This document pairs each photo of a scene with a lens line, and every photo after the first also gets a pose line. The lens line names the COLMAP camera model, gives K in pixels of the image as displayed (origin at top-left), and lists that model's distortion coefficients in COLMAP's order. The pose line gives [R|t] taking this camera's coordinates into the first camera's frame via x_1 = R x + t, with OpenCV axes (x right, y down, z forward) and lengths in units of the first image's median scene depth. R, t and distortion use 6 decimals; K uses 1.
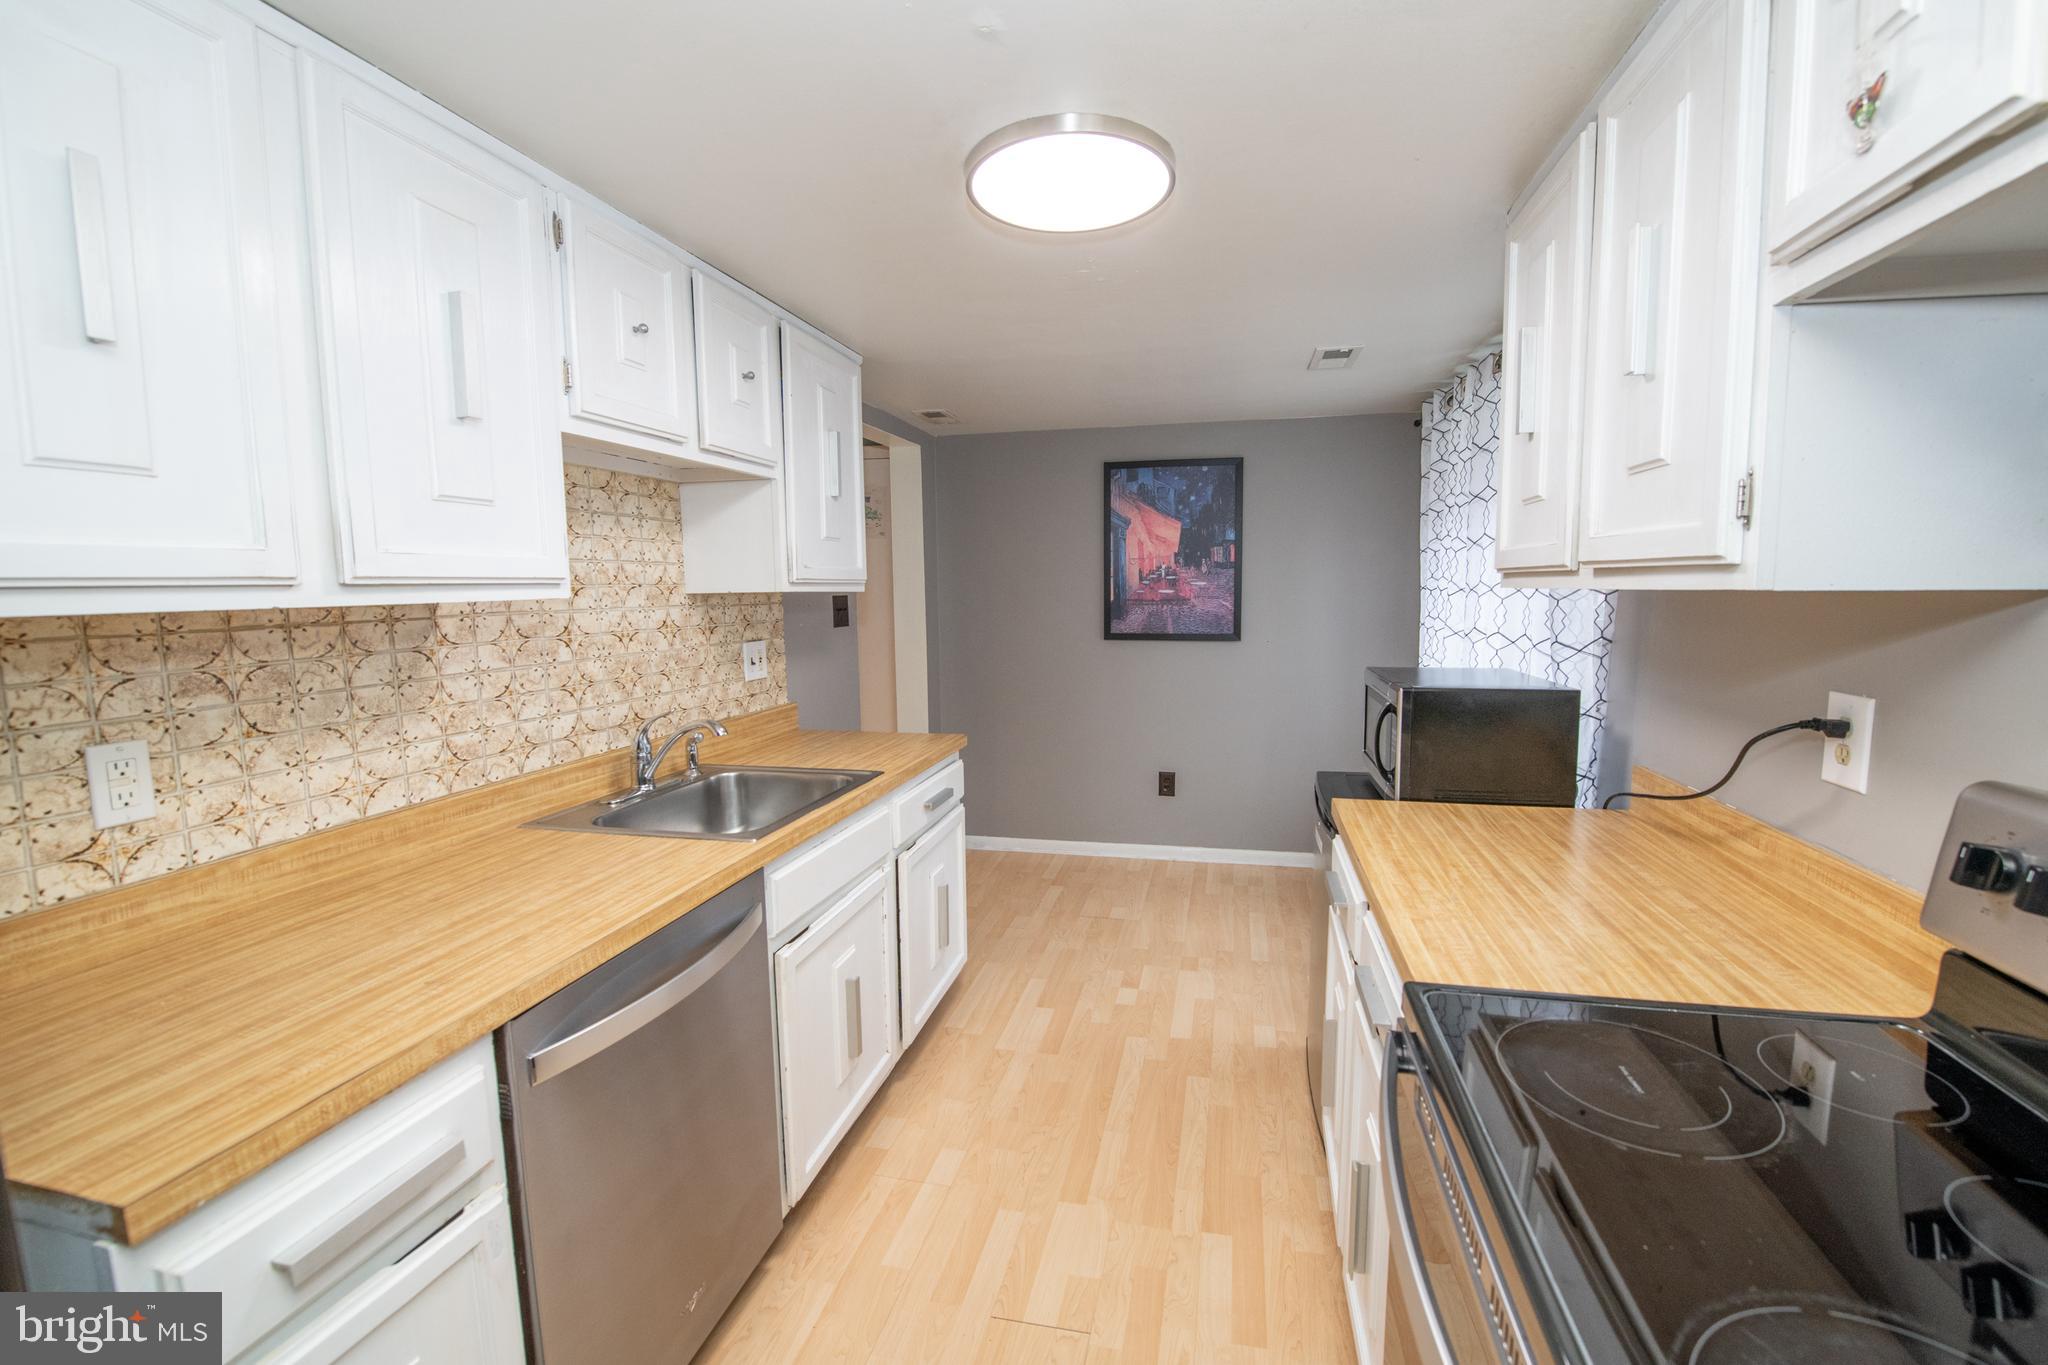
lens RADIAL K [[844.1, 0, 1059.7], [0, 844.1, 671.5], [0, 0, 1]] dist [-0.010632, -0.006053]
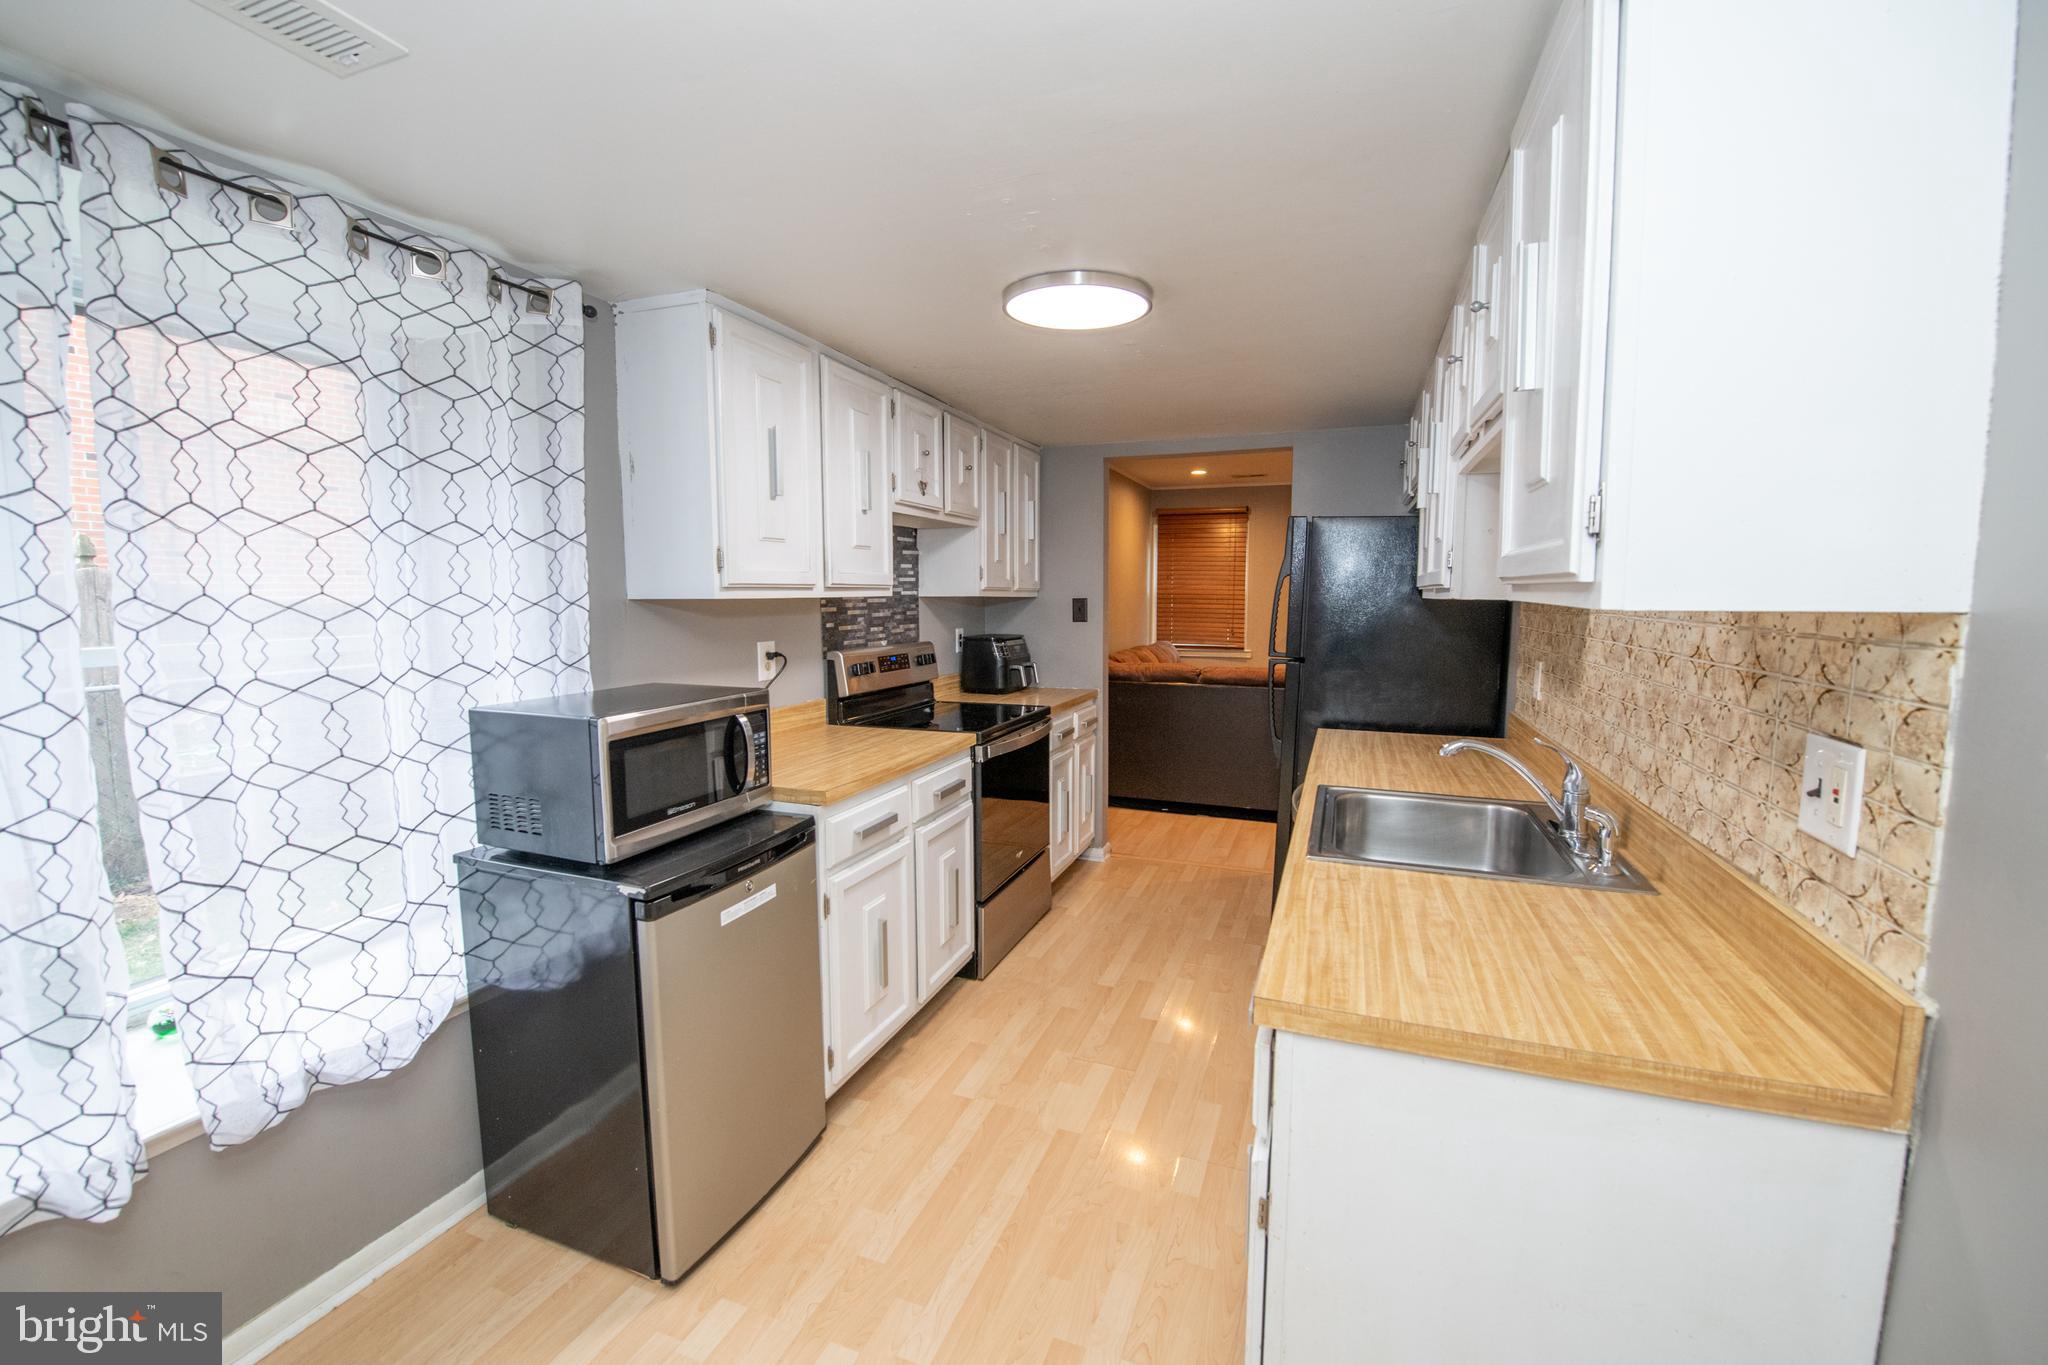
lens RADIAL K [[838.2, 0, 1012.1], [0, 838.2, 668.9], [0, 0, 1]] dist [-0.020648, -0.000276]
pose [[-0.984678, -0.005250, 0.174304, -0.070897], [0.028363, 0.981415, 0.189791, -0.143705], [-0.172061, 0.191827, -0.966228, 1.396298]]
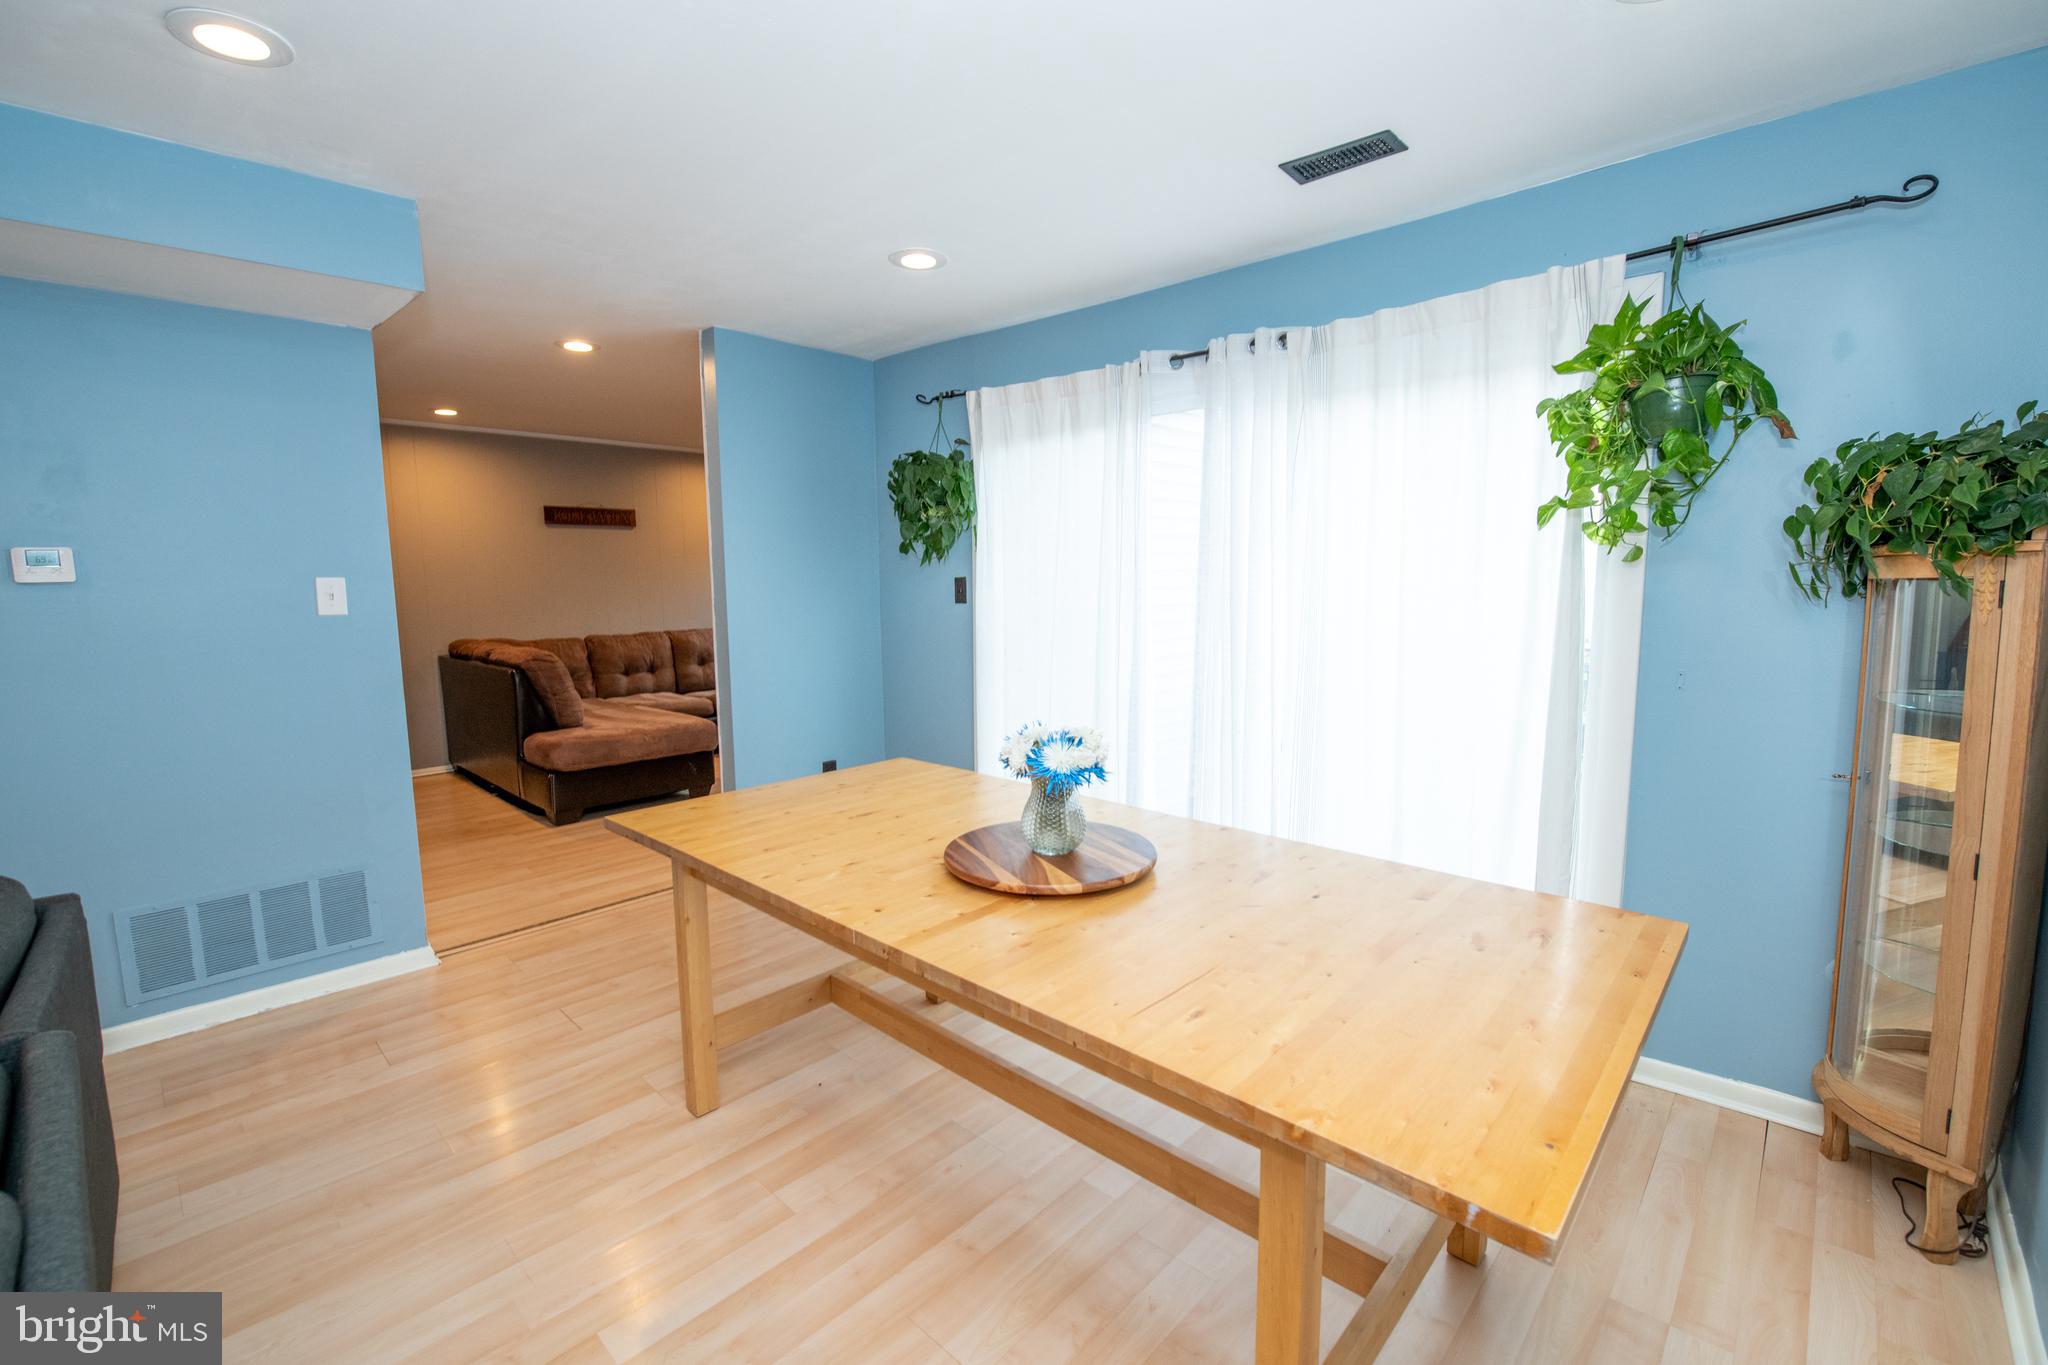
lens RADIAL K [[876.6, 0, 1017.4], [0, 876.6, 673.7], [0, 0, 1]] dist [-0.020009, 0.000084]
pose [[-0.851638, -0.039550, 0.522636, -2.271901], [0.073741, 0.978190, 0.194184, -0.013027], [-0.518917, 0.203914, -0.830147, 0.527025]]
